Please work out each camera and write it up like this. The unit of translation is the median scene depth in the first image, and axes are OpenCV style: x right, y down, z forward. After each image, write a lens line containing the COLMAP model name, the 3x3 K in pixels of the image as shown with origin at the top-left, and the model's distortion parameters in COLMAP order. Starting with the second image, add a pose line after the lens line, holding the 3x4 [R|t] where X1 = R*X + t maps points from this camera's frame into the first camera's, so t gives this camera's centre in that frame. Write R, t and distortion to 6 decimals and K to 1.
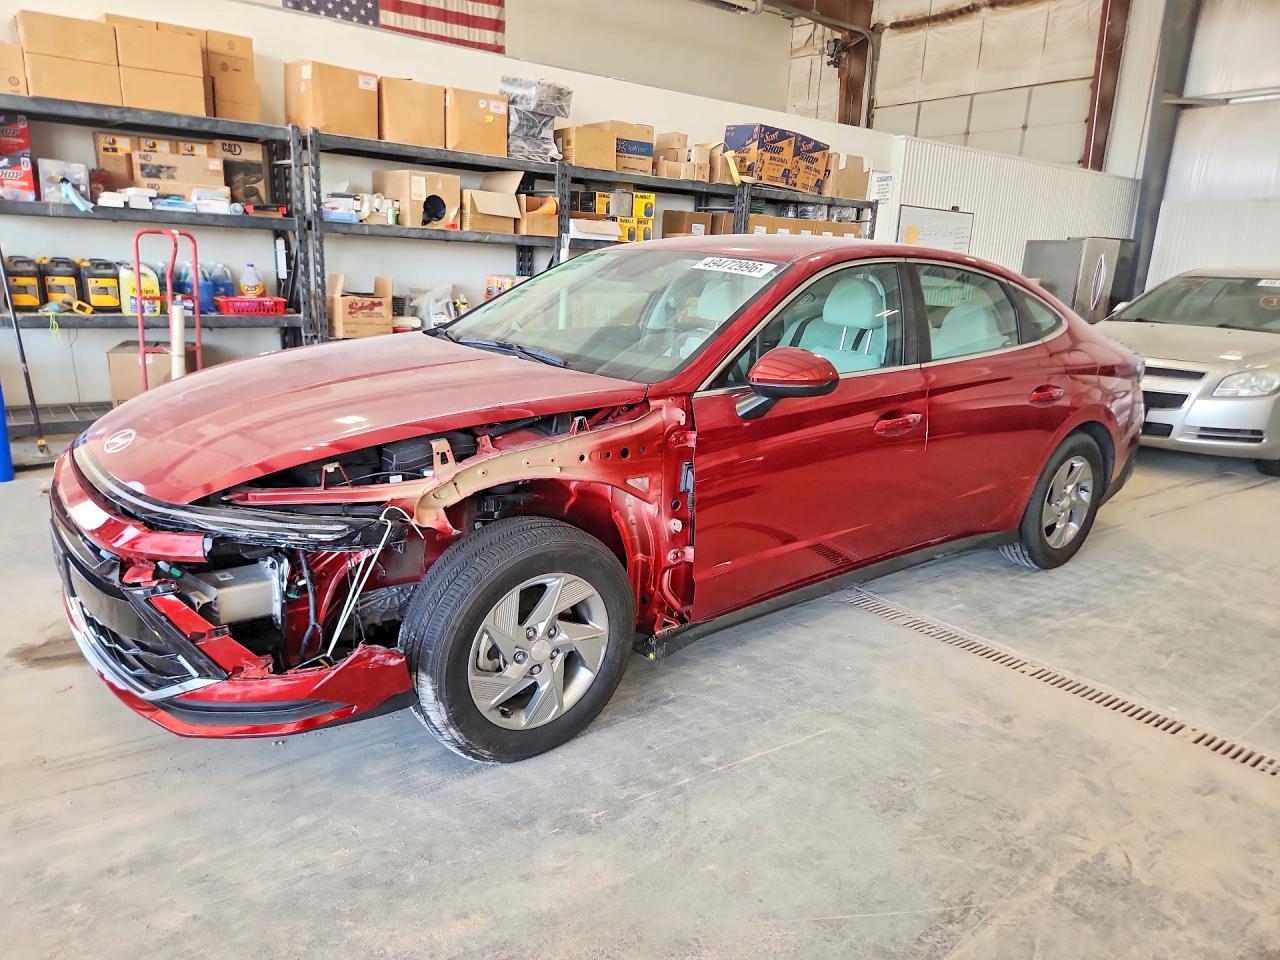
lens RADIAL K [[832.0, 0, 640.7], [0, 832.0, 487.5], [0, 0, 1]] dist [0.036320, -0.038557]
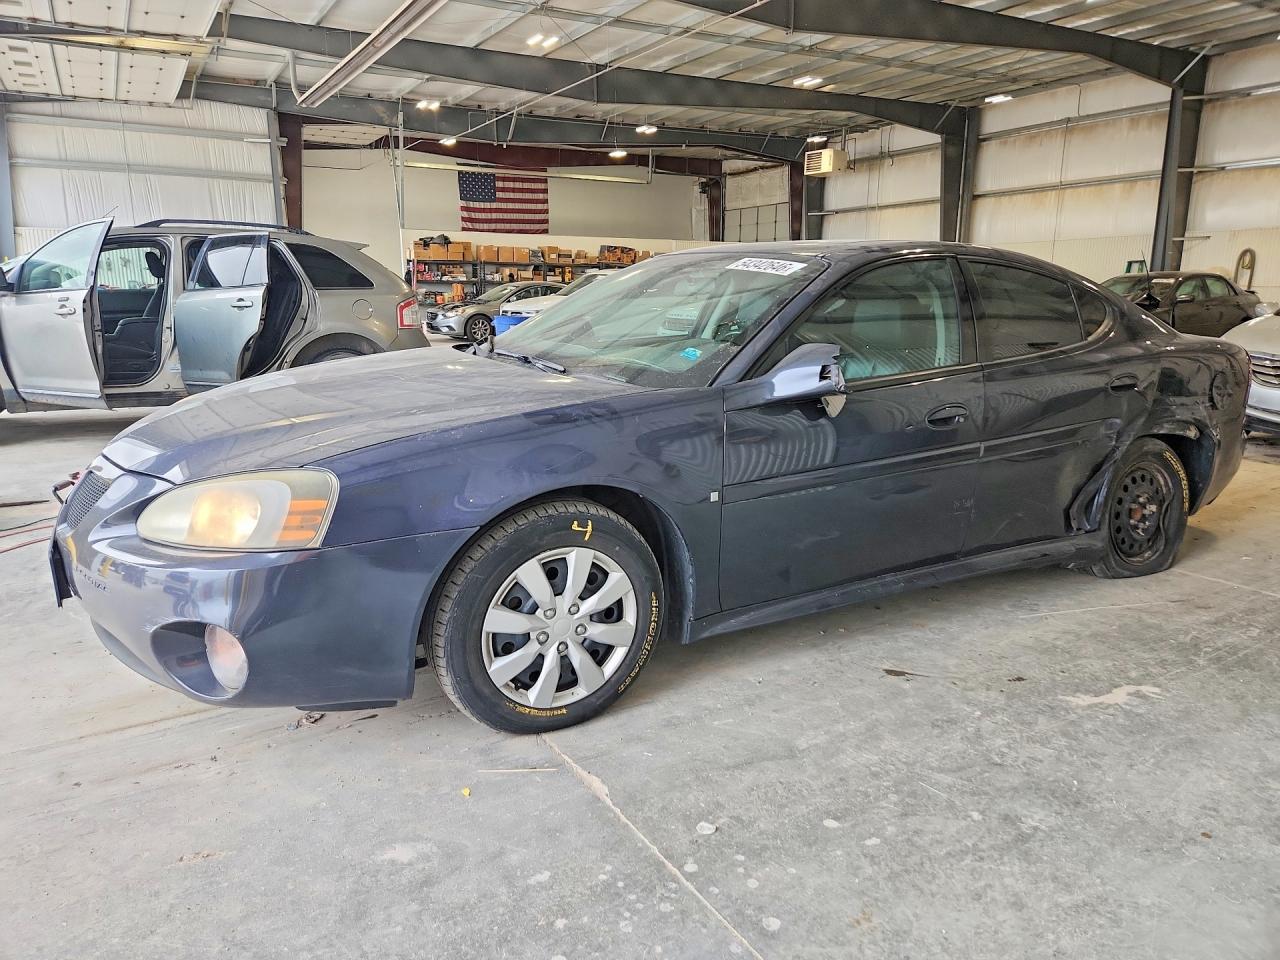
lens RADIAL K [[832.0, 0, 629.9], [0, 832.0, 473.7], [0, 0, 1]] dist [0.036320, -0.038557]
pose [[0.990711, -0.007066, -0.135803, 0.771049], [0.000637, 0.998879, -0.047326, 0.721212], [0.135985, 0.046800, 0.989605, -2.551041]]
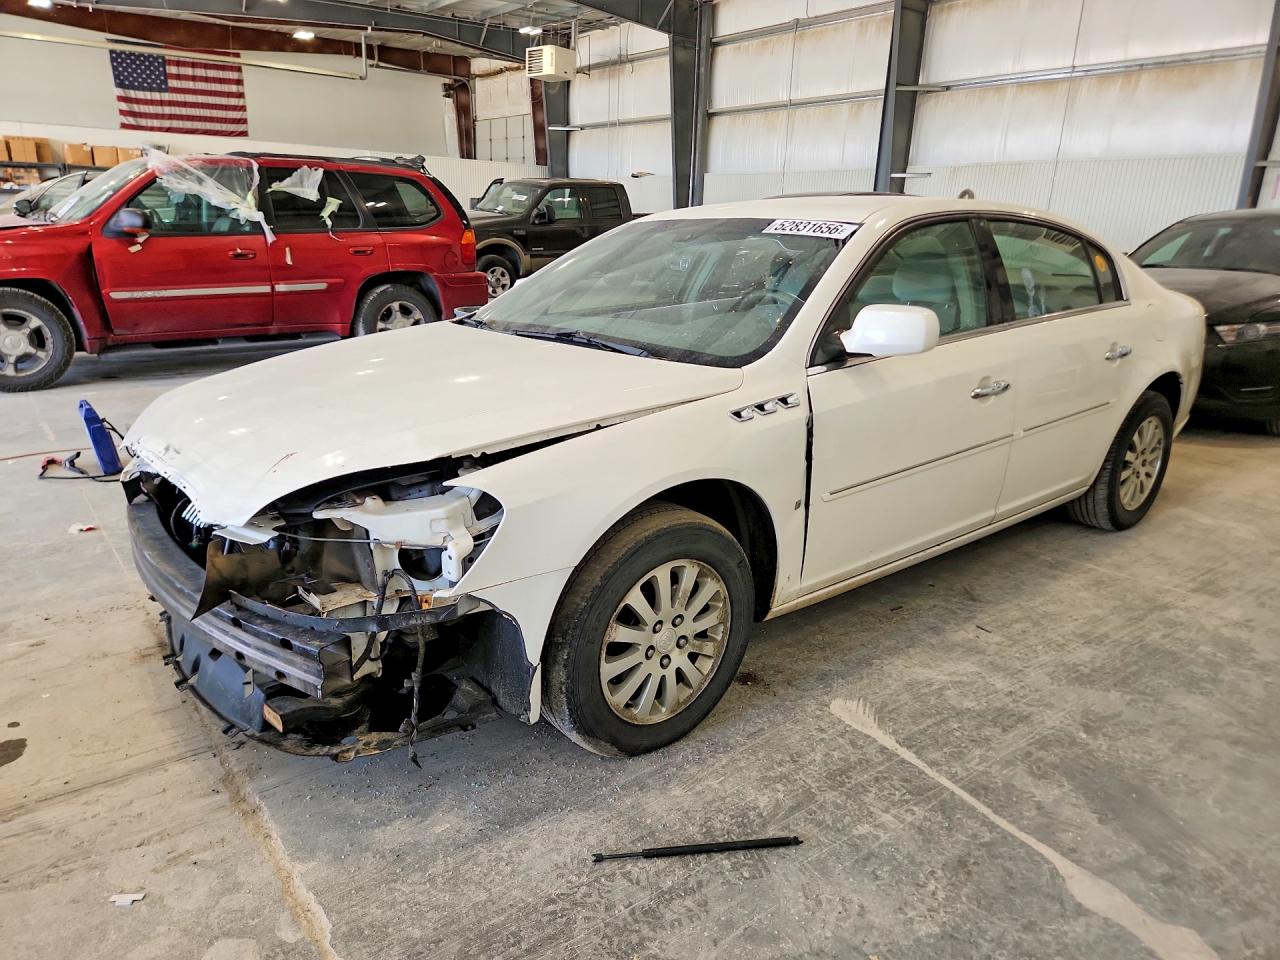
lens RADIAL K [[832.0, 0, 649.3], [0, 832.0, 488.3], [0, 0, 1]] dist [0.036320, -0.038557]
pose [[1.000000, -0.000251, 0.000784, 1.539412], [0.000212, 0.998781, 0.049356, 0.560901], [-0.000795, -0.049356, 0.998781, -1.925613]]
